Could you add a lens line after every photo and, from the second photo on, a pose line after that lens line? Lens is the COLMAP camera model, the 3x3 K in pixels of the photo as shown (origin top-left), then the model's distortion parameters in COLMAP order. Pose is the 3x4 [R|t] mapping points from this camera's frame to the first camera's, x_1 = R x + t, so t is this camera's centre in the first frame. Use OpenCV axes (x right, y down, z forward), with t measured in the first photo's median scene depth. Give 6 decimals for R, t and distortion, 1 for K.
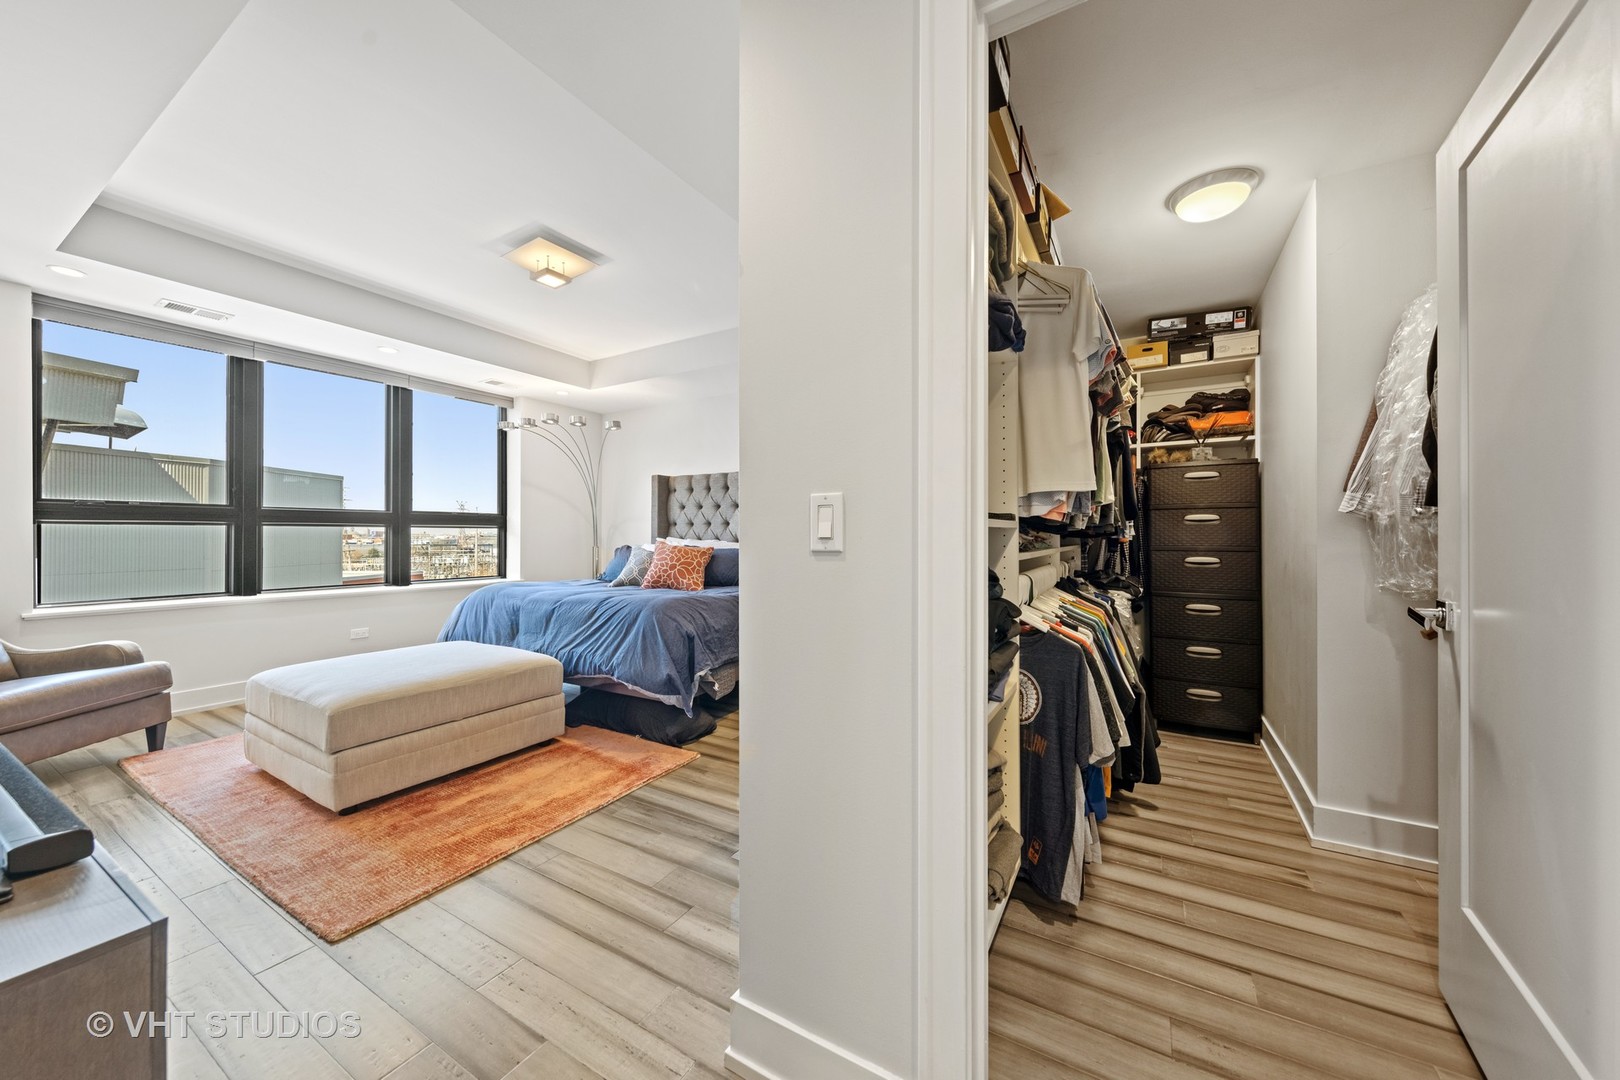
lens RADIAL K [[567.4, 0, 812.8], [0, 567.4, 531.1], [0, 0, 1]] dist [-0.000145, -0.000201]
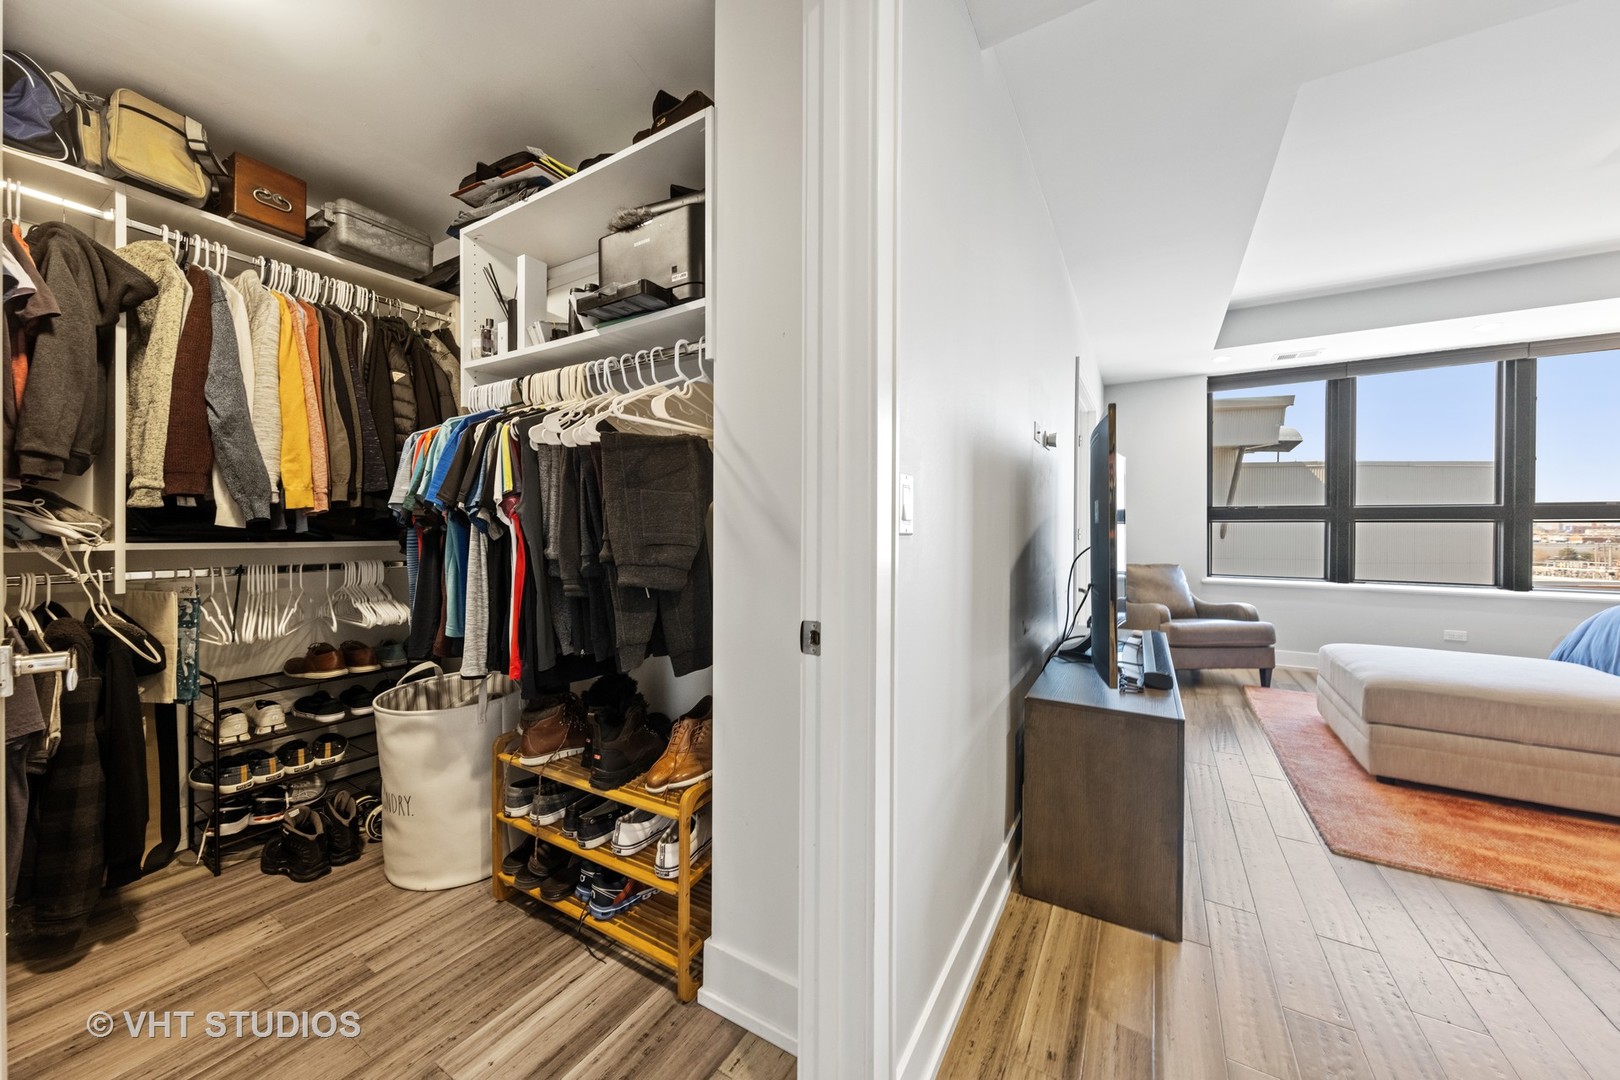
lens RADIAL K [[567.4, 0, 812.8], [0, 567.4, 531.1], [0, 0, 1]] dist [-0.000145, -0.000201]
pose [[-0.015922, 0.005633, -0.999857, 0.205725], [0.002407, 0.999981, 0.005596, -0.001697], [0.999870, -0.002317, -0.015936, -0.067641]]
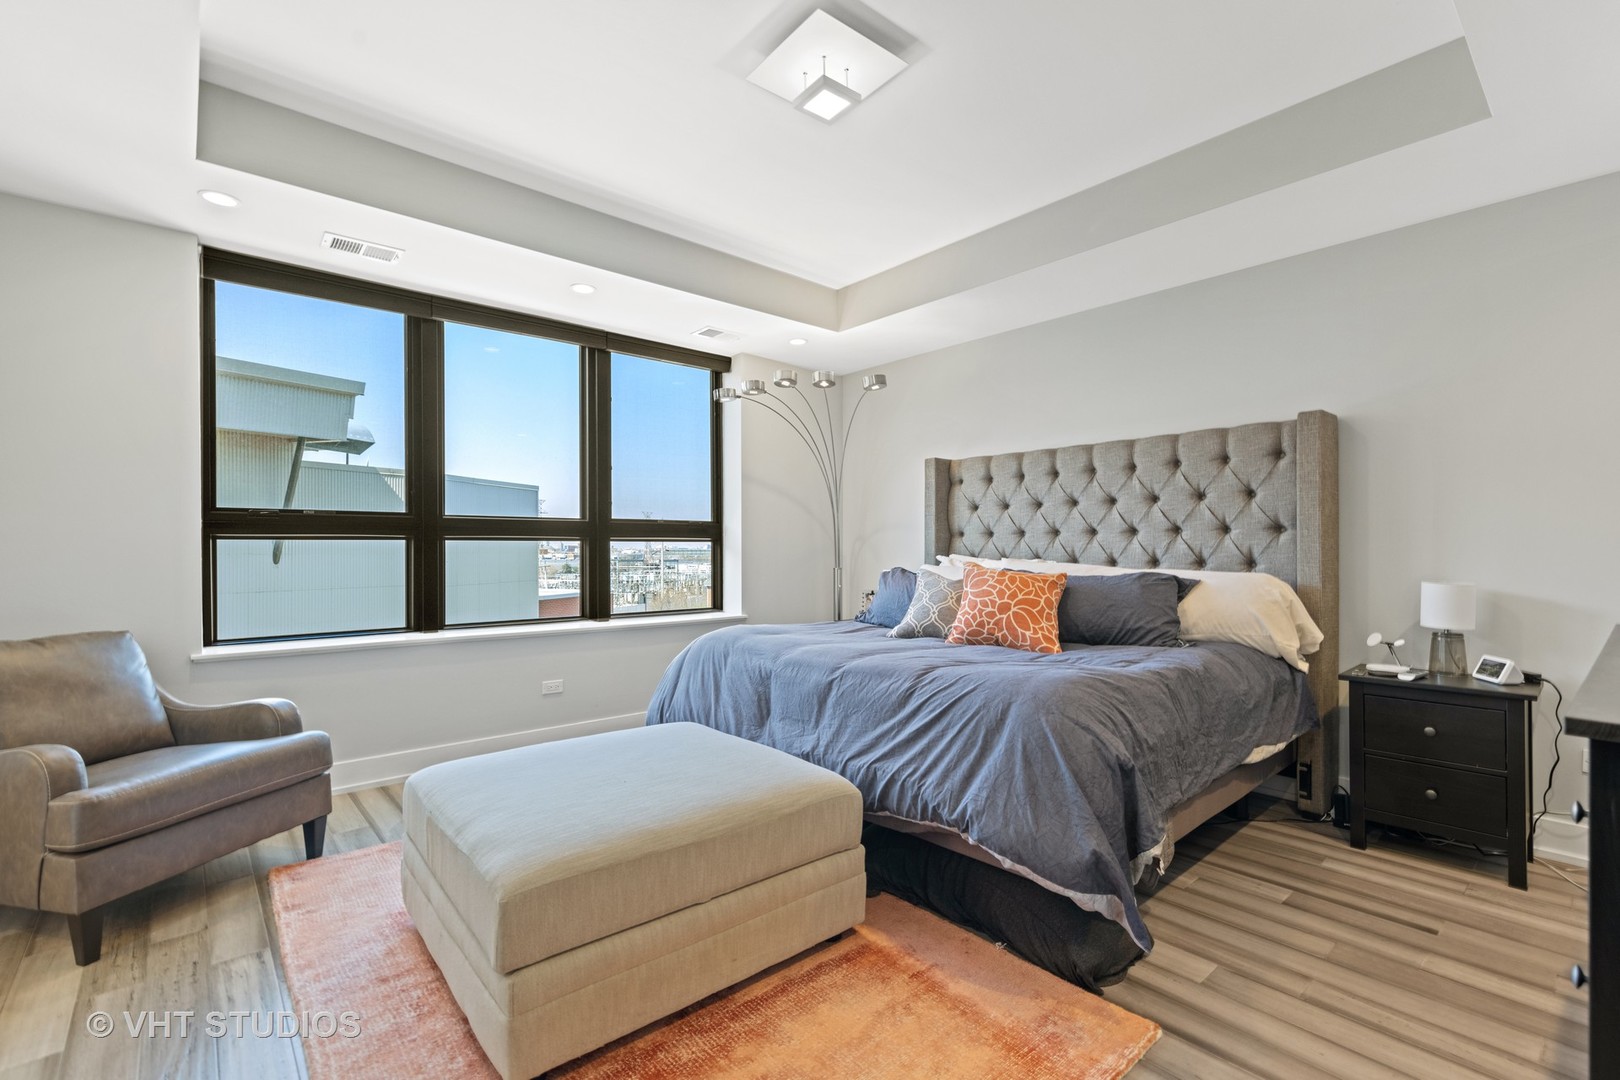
lens RADIAL K [[724.4, 0, 812.1], [0, 724.4, 549.7], [0, 0, 1]] dist [0.002733, 0.000488]
pose [[0.945388, -0.001444, -0.325942, -0.236072], [0.003985, 0.999967, 0.007128, -0.002089], [0.325921, -0.008037, 0.945363, 0.302071]]
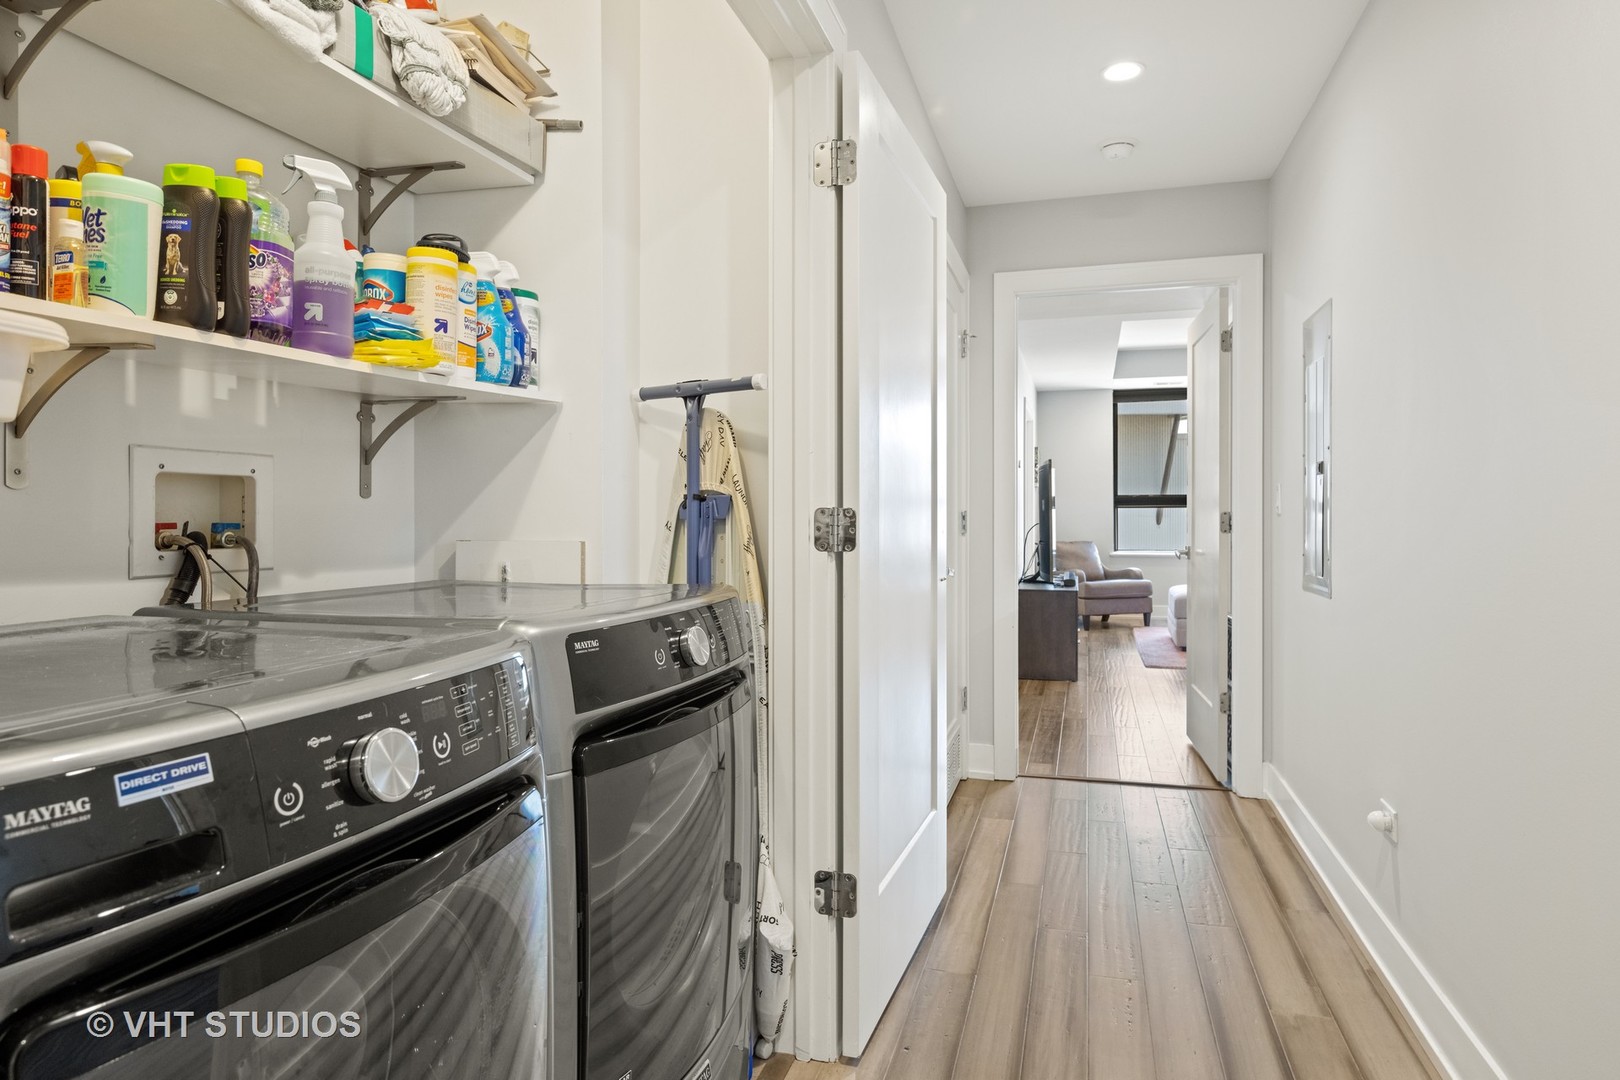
lens RADIAL K [[930.8, 0, 808.5], [0, 930.8, 515.2], [0, 0, 1]] dist [-0.000554, -0.000213]
pose [[0.230719, 0.002114, -0.973018, 1.413287], [0.005416, 0.999979, 0.003457, -0.003792], [0.973005, -0.006068, 0.230702, -0.719268]]
